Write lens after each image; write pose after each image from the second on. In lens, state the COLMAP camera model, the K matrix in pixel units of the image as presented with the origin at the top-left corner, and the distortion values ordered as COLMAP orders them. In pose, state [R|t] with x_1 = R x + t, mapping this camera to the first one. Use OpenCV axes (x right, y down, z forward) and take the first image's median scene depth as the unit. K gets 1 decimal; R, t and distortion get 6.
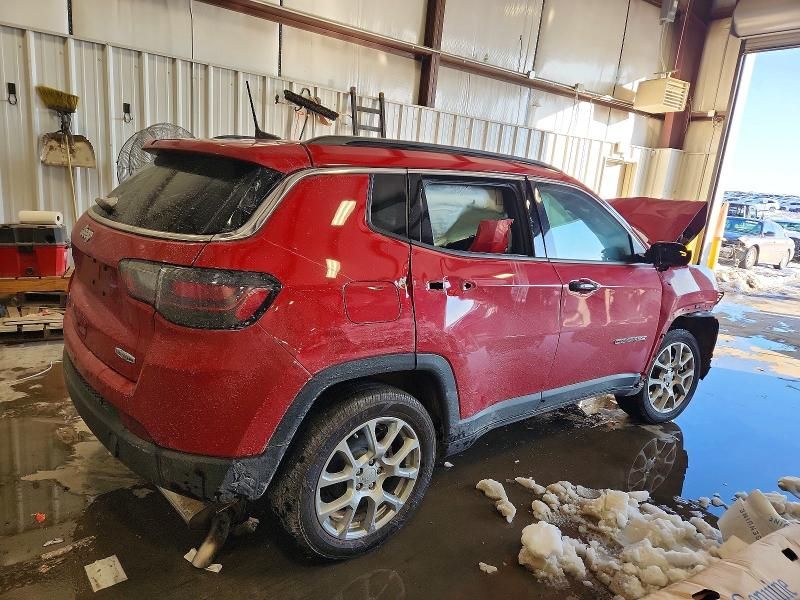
lens RADIAL K [[479.5, 0, 400.0], [0, 479.5, 300.0], [0, 0, 1]] dist [-0.003105, -0.000541]
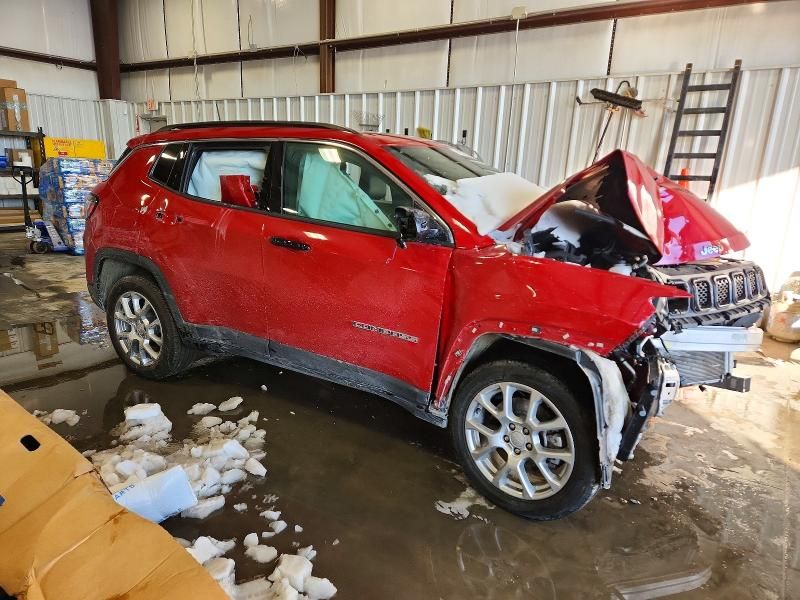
lens RADIAL K [[479.5, 0, 400.0], [0, 479.5, 300.0], [0, 0, 1]] dist [-0.003105, -0.000541]
pose [[0.476649, 0.144830, -0.867081, 0.714899], [-0.190171, 0.979968, 0.059146, -0.013495], [0.858278, 0.136702, 0.494643, 0.389863]]
